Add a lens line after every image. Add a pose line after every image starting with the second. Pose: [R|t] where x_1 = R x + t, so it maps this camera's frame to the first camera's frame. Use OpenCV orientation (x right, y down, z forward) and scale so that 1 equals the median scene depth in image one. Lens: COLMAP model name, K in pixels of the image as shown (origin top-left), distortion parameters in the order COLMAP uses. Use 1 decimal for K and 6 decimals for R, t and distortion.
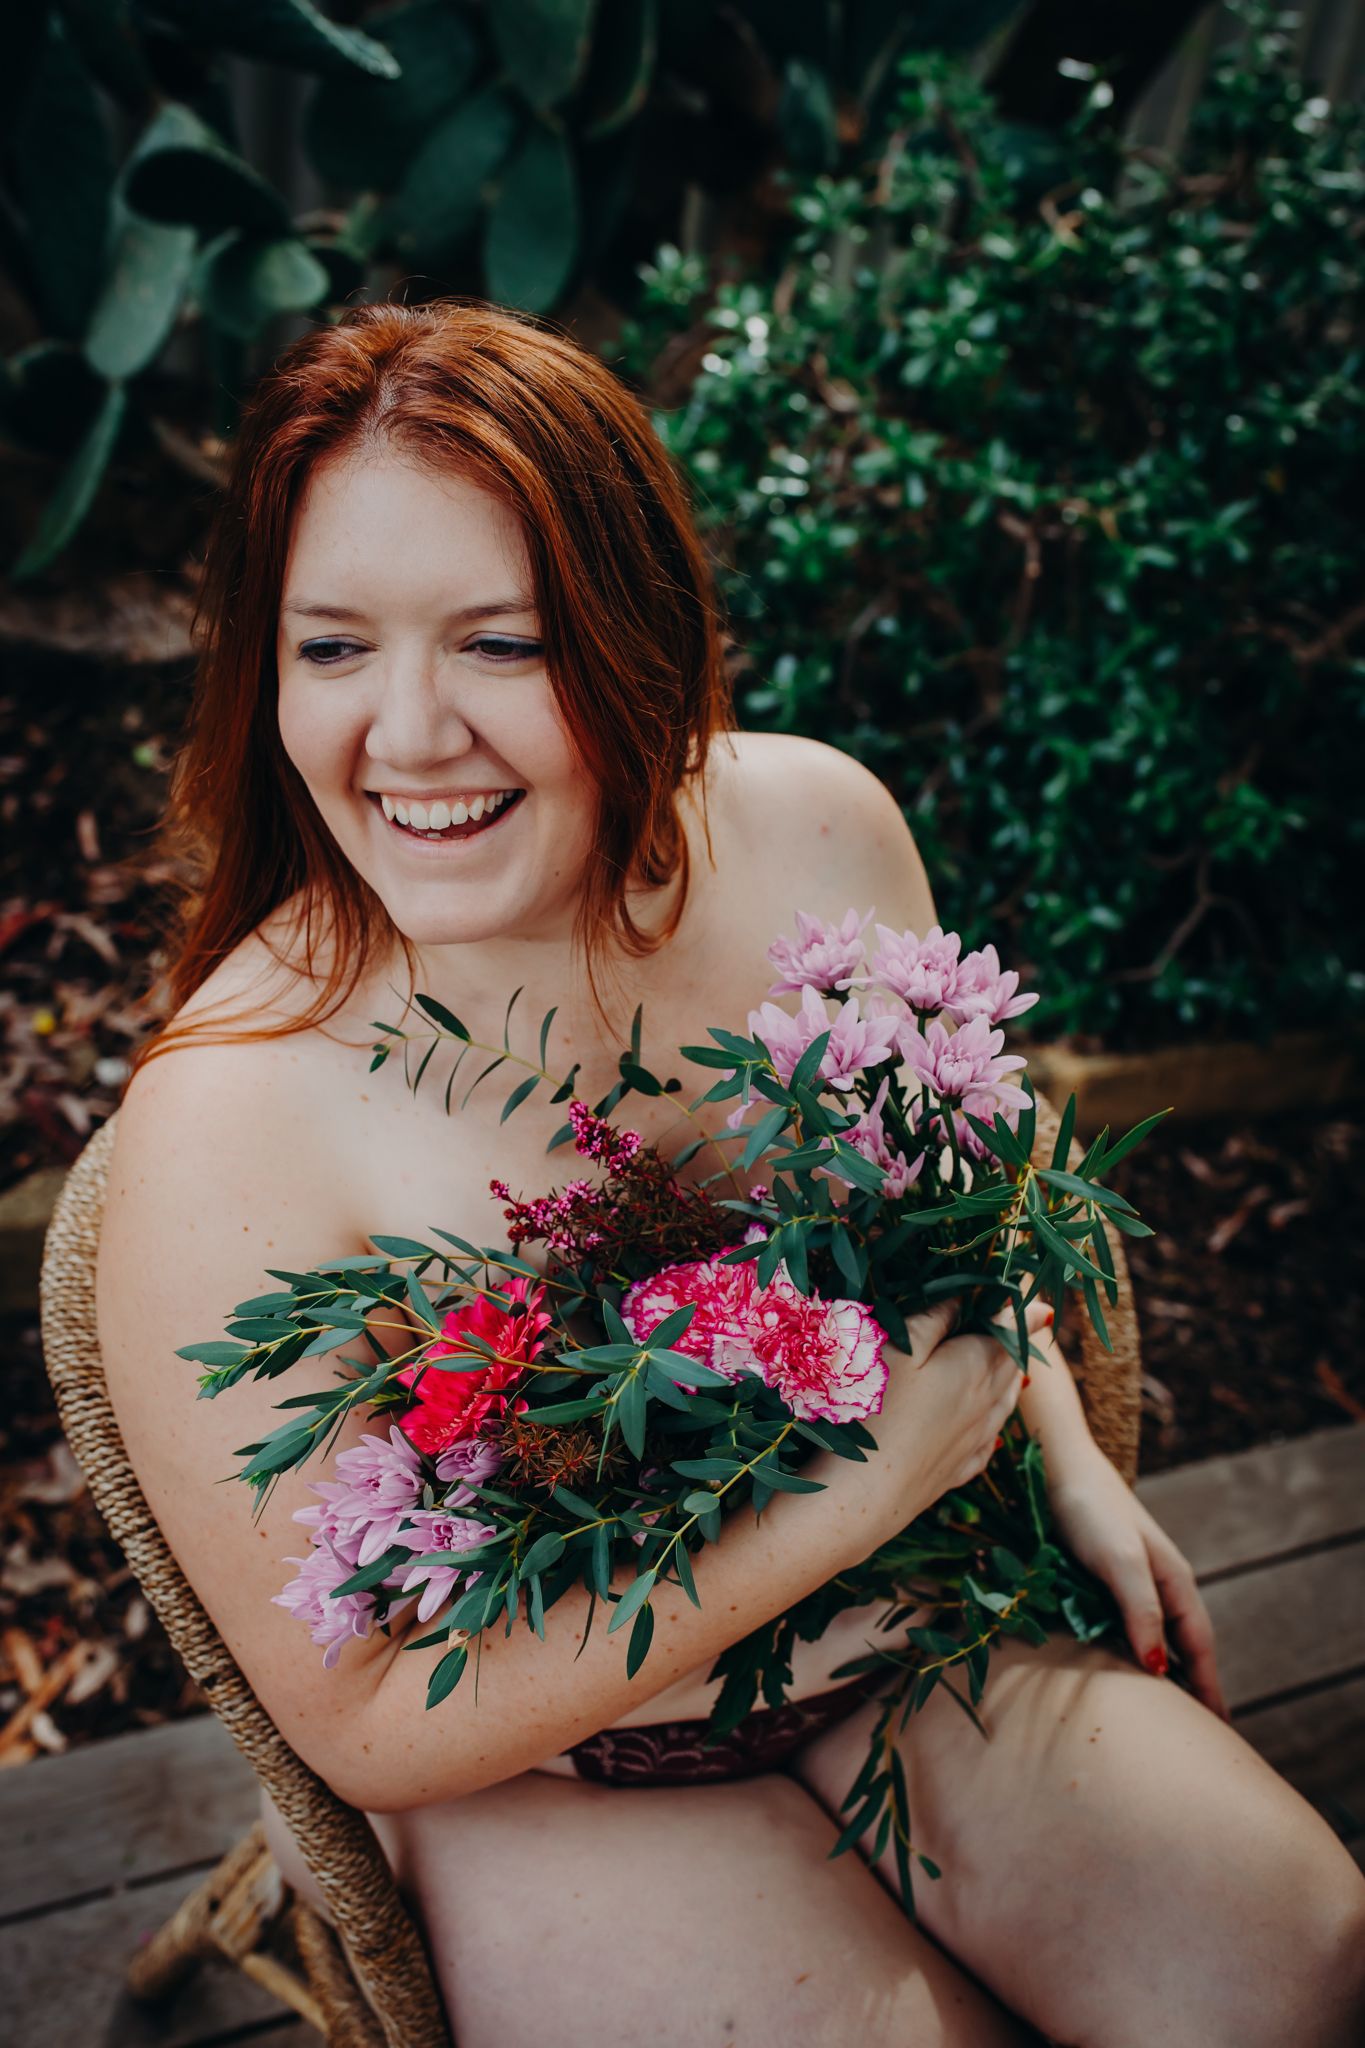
lens RADIAL K [[1987.7, 0, 682.5], [0, 1987.7, 1024.0], [0, 0, 1]] dist [-0.022545, -0.006150]
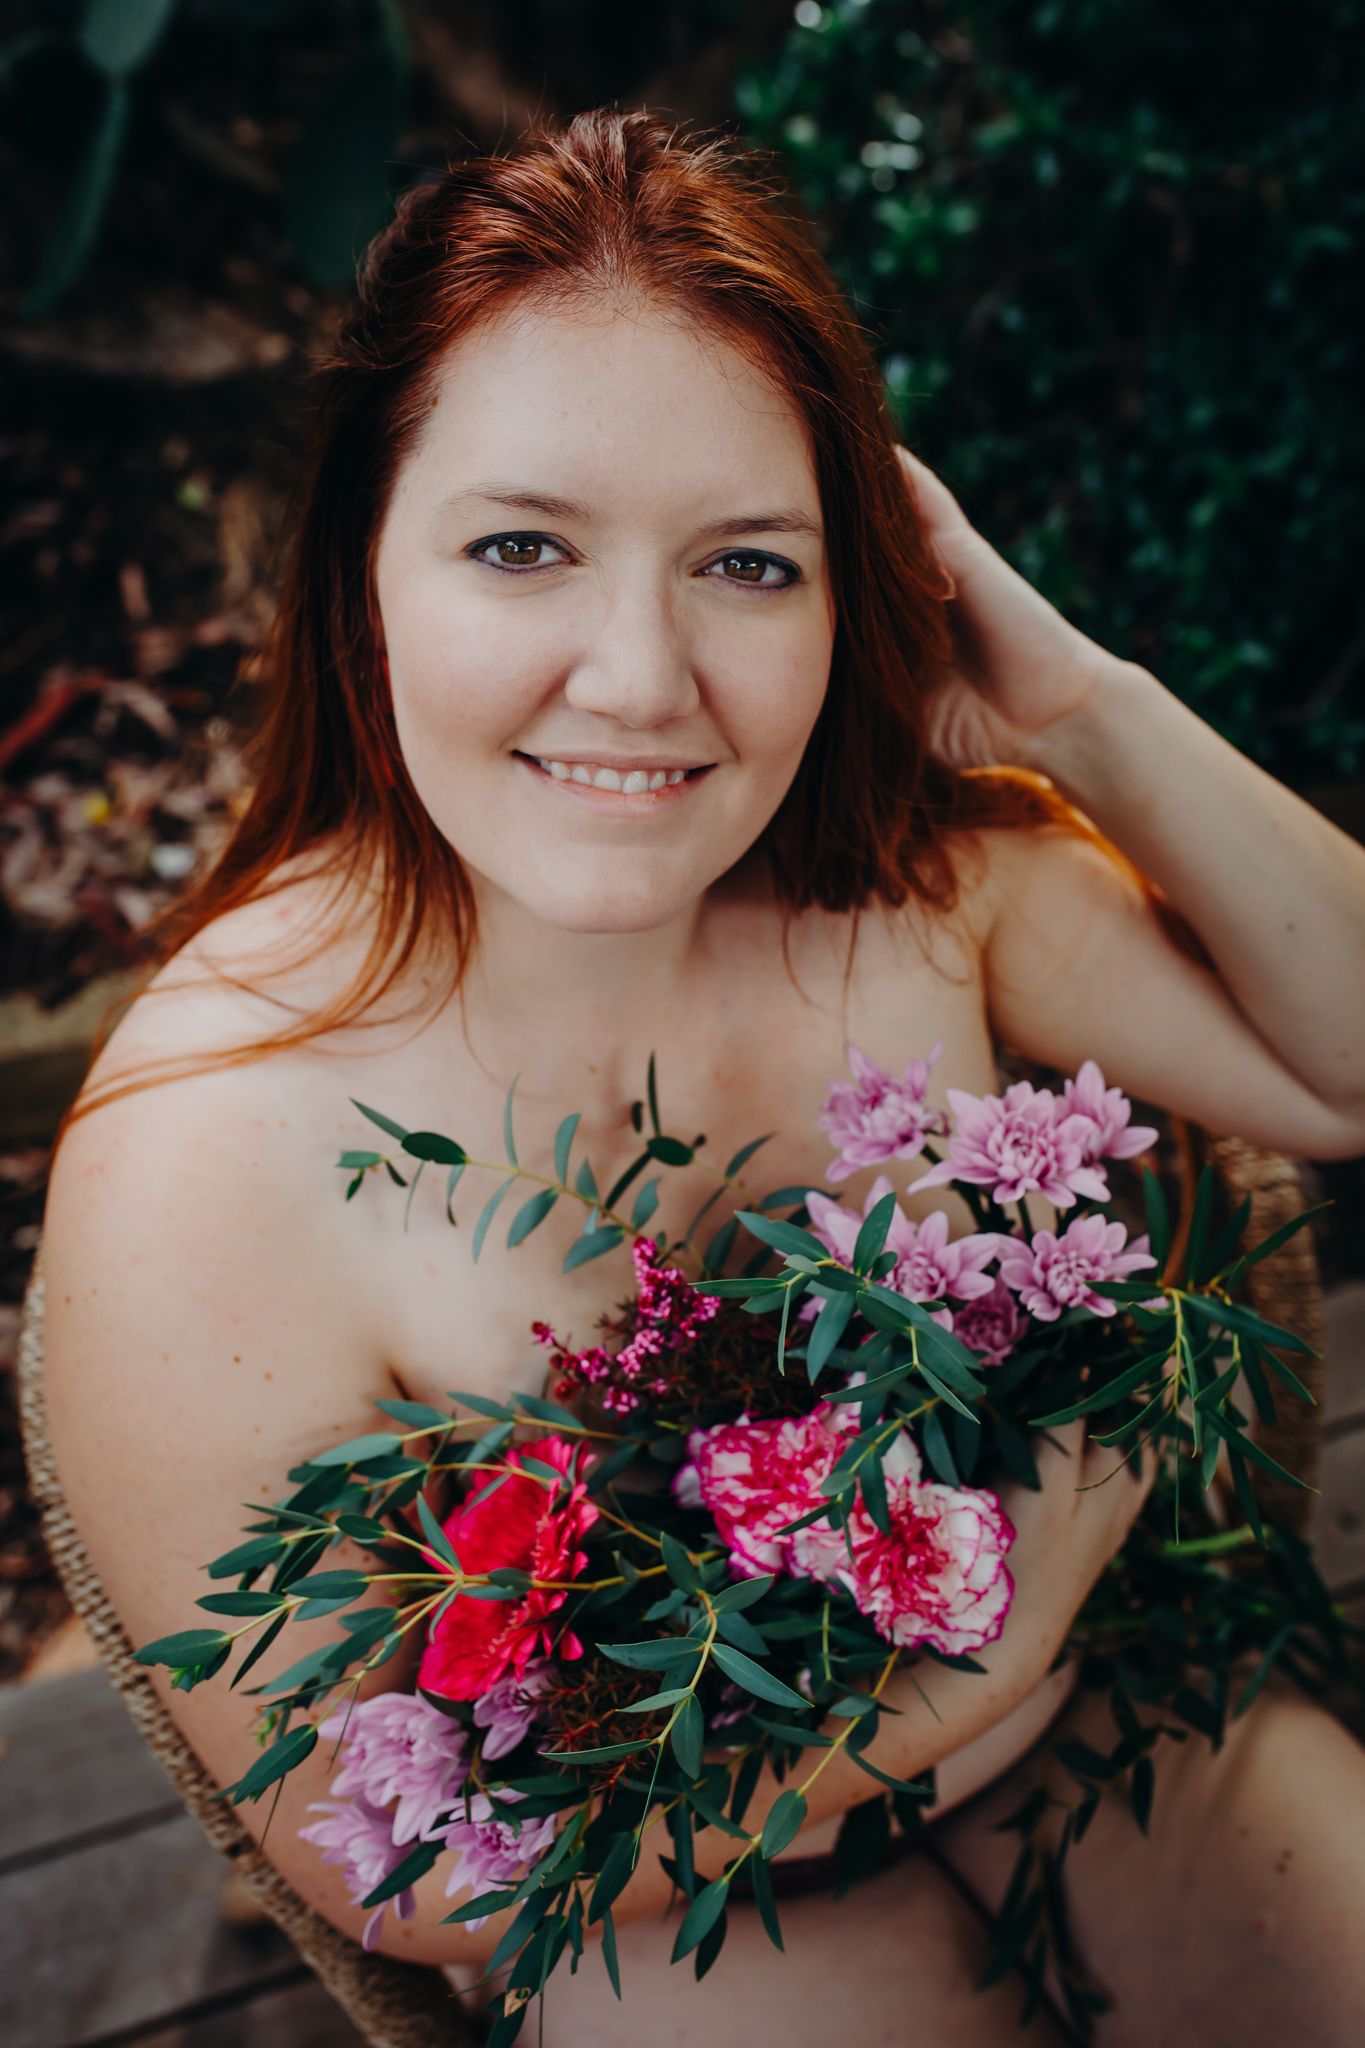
lens RADIAL K [[1987.7, 0, 682.5], [0, 1987.7, 1024.0], [0, 0, 1]] dist [-0.022545, -0.006150]
pose [[0.998018, -0.014142, -0.061324, 0.007381], [0.025458, 0.981859, 0.187898, -0.067306], [0.057554, -0.189087, 0.980272, 0.080518]]
